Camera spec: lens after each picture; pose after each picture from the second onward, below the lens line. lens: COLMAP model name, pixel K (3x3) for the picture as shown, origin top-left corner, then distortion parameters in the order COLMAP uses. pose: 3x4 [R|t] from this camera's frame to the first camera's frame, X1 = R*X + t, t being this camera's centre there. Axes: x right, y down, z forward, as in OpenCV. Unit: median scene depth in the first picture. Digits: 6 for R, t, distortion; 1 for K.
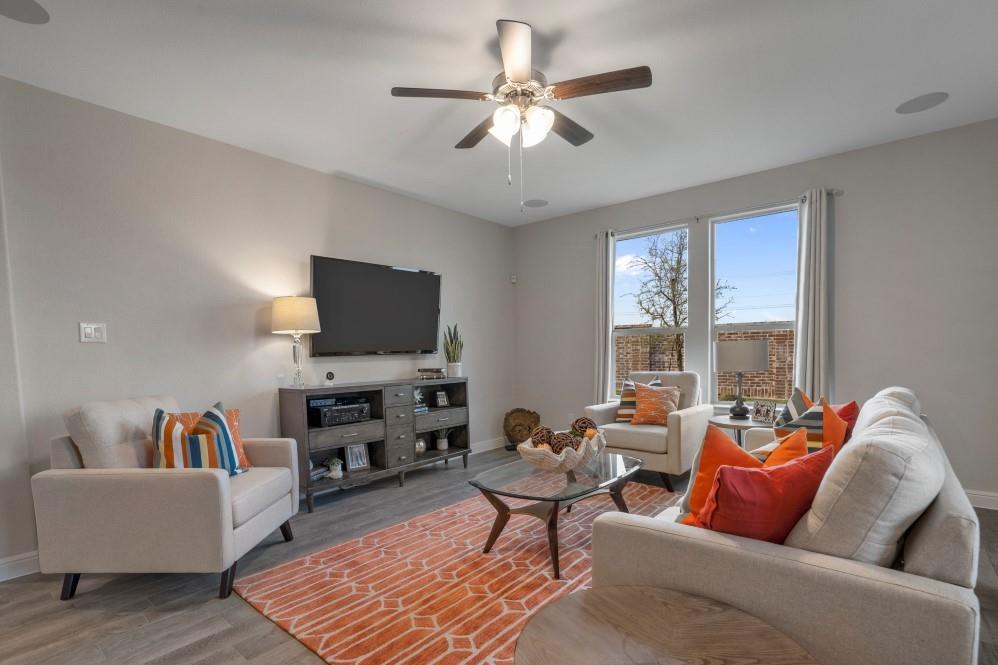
lens RADIAL K [[476.1, 0, 497.6], [0, 476.1, 381.6], [0, 0, 1]] dist [-0.001826, -0.000066]
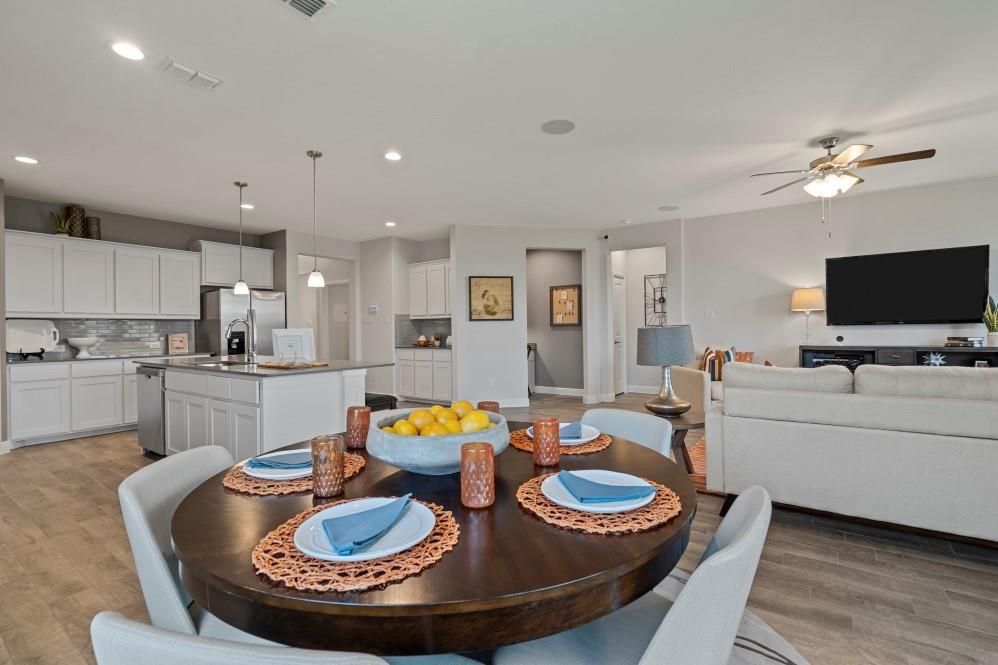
lens RADIAL K [[457.0, 0, 502.2], [0, 457.0, 329.4], [0, 0, 1]] dist [-0.001903, 0.003739]
pose [[0.082200, 0.020088, -0.996413, 0.858015], [-0.053893, 0.998424, 0.015683, -0.005969], [0.995158, 0.052411, 0.083153, -0.127353]]
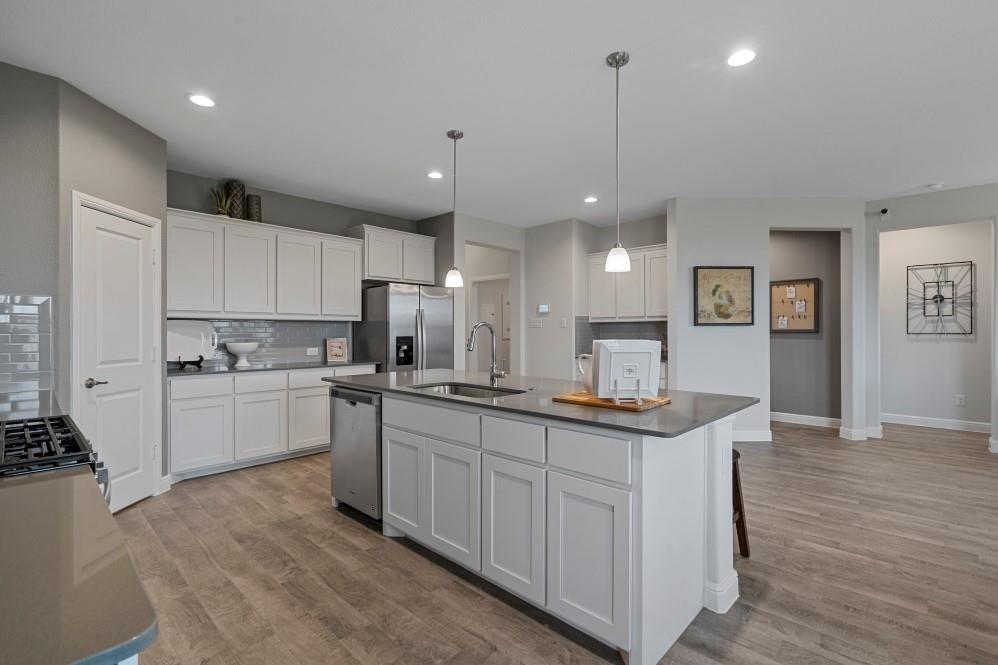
lens RADIAL K [[457.0, 0, 502.2], [0, 457.0, 329.4], [0, 0, 1]] dist [-0.001903, 0.003739]
pose [[-0.056653, 0.015503, -0.998274, 0.495058], [-0.061834, 0.997905, 0.019006, 0.013831], [0.996477, 0.062805, -0.055576, -0.536734]]
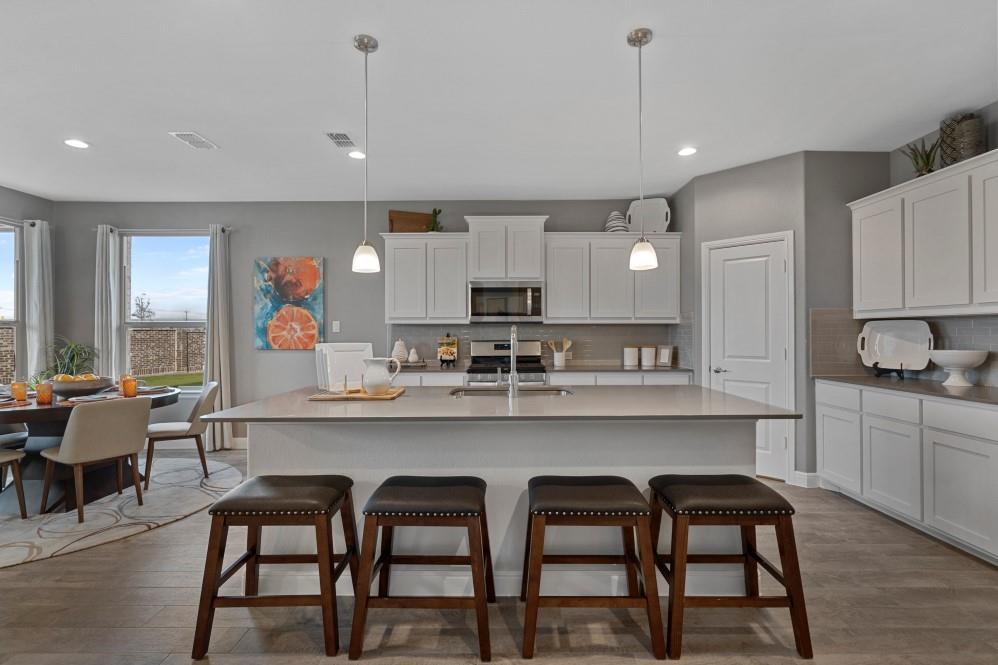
lens RADIAL K [[452.2, 0, 501.5], [0, 452.2, 331.4], [0, 0, 1]] dist [-0.002156, 0.000258]
pose [[-0.637842, 0.025149, 0.769757, -0.590925], [0.064558, 0.997695, 0.020899, 0.011585], [-0.767457, 0.063024, -0.637995, -0.208996]]
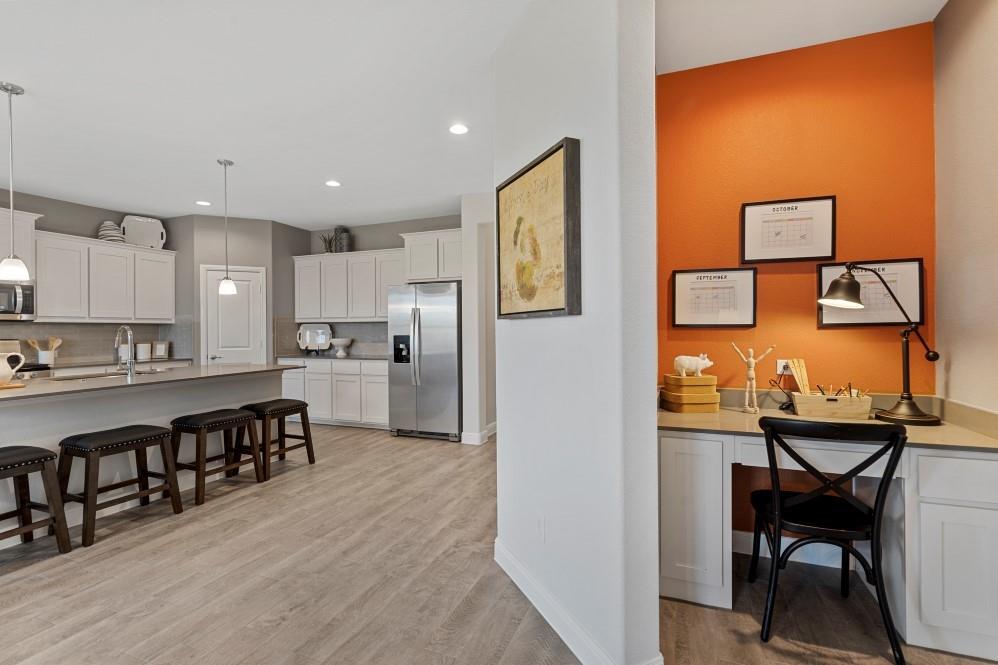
lens RADIAL K [[463.3, 0, 502.5], [0, 463.3, 330.8], [0, 0, 1]] dist [-0.001284, 0.000157]
pose [[-0.950393, 0.026830, -0.309894, -0.535009], [0.005143, 0.997492, 0.070588, -0.028458], [0.311010, 0.065492, -0.948147, 0.402182]]
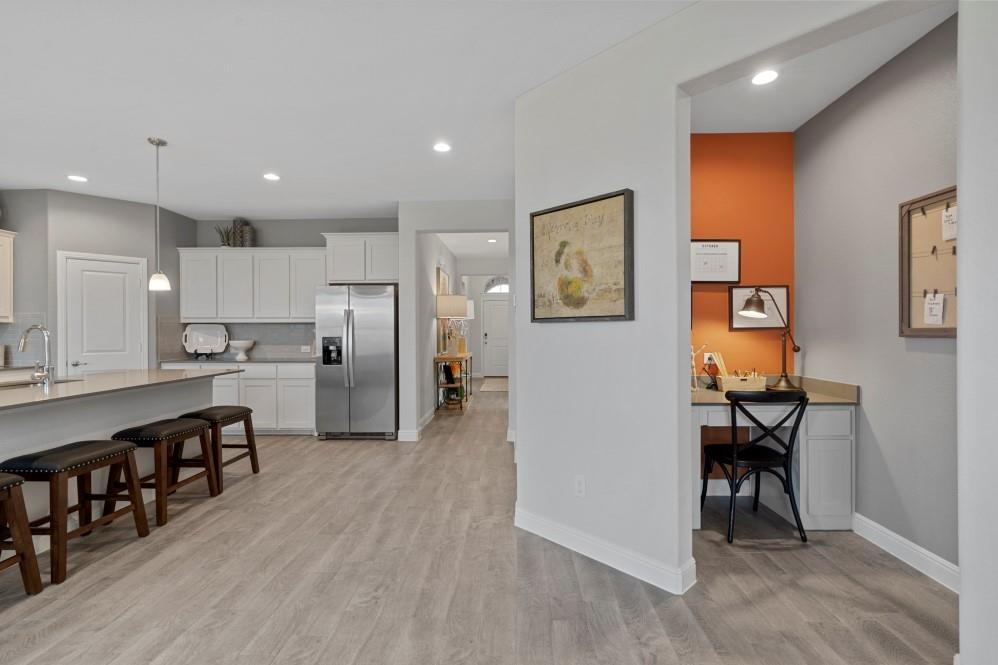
lens RADIAL K [[458.2, 0, 505.3], [0, 458.2, 333.0], [0, 0, 1]] dist [-0.002900, 0.000348]
pose [[-0.782376, 0.025716, -0.622276, -0.270605], [-0.021385, 0.997449, 0.068107, -0.032178], [0.622439, 0.066593, -0.779830, 0.367477]]
